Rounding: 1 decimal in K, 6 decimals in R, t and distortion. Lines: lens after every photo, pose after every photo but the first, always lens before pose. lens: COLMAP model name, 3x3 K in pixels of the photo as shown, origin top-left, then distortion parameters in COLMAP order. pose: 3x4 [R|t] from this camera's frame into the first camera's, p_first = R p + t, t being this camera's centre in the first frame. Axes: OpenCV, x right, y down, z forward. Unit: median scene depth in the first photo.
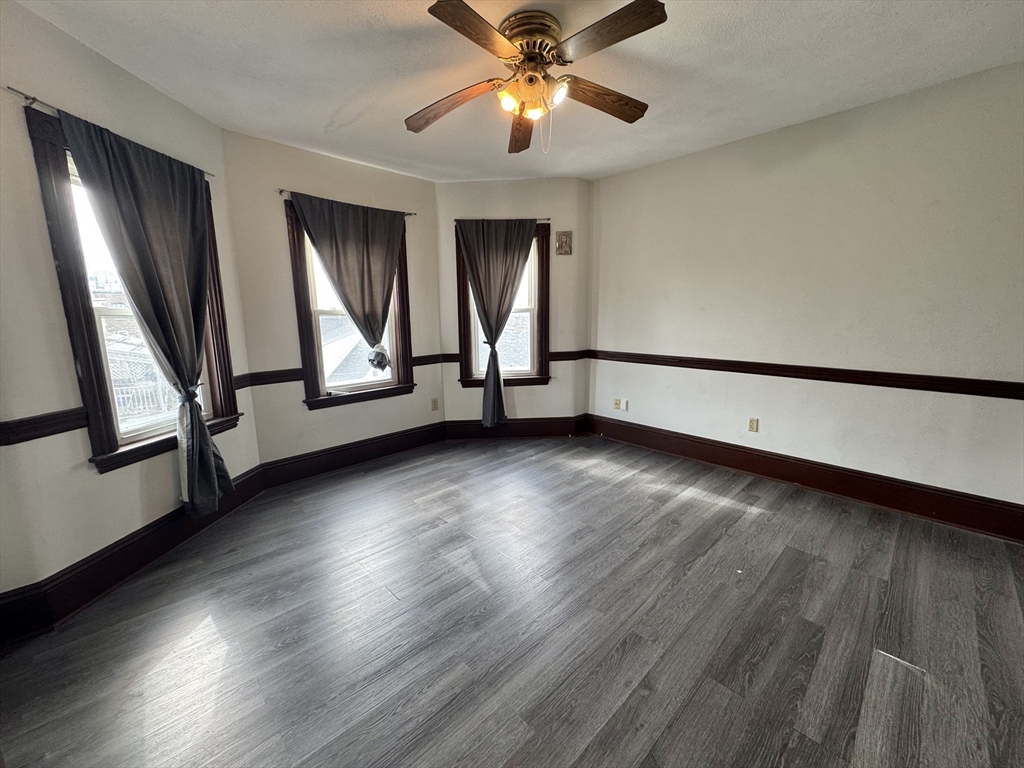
lens RADIAL K [[405.7, 0, 486.6], [0, 405.7, 385.7], [0, 0, 1]] dist [-0.001326, -0.000117]
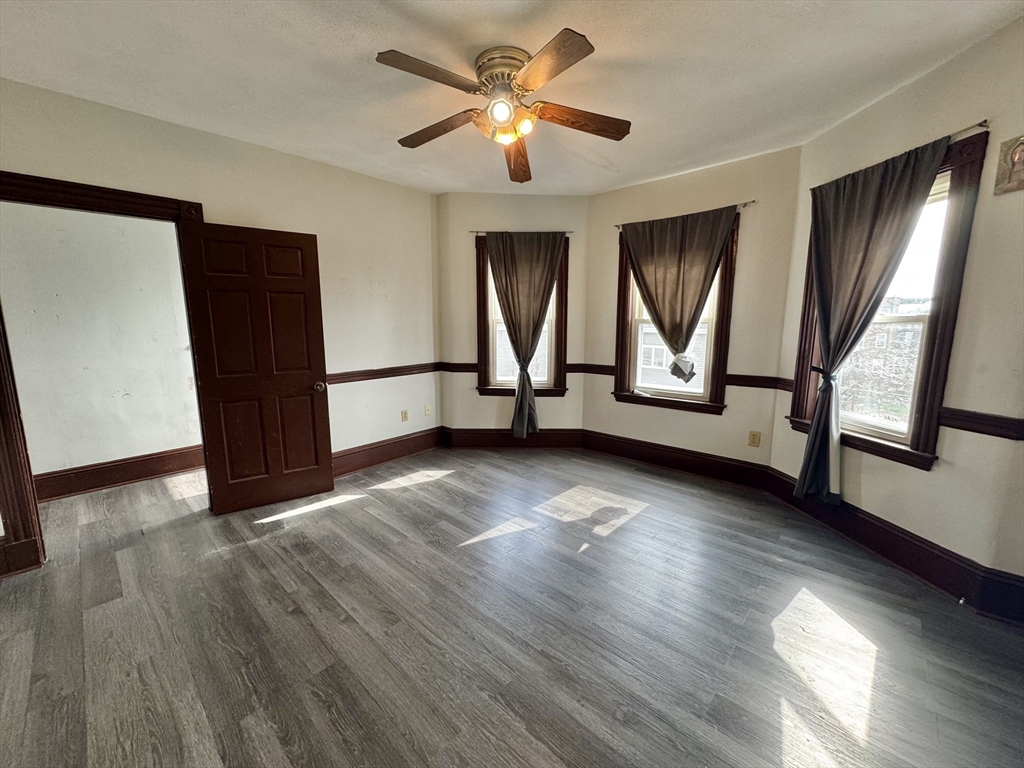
lens RADIAL K [[405.7, 0, 534.8], [0, 405.7, 384.7], [0, 0, 1]] dist [-0.001326, -0.000117]
pose [[0.112875, 0.163823, -0.980011, 0.886135], [-0.172285, 0.974601, 0.143076, -0.146606], [0.978559, 0.152691, 0.138232, 0.718117]]
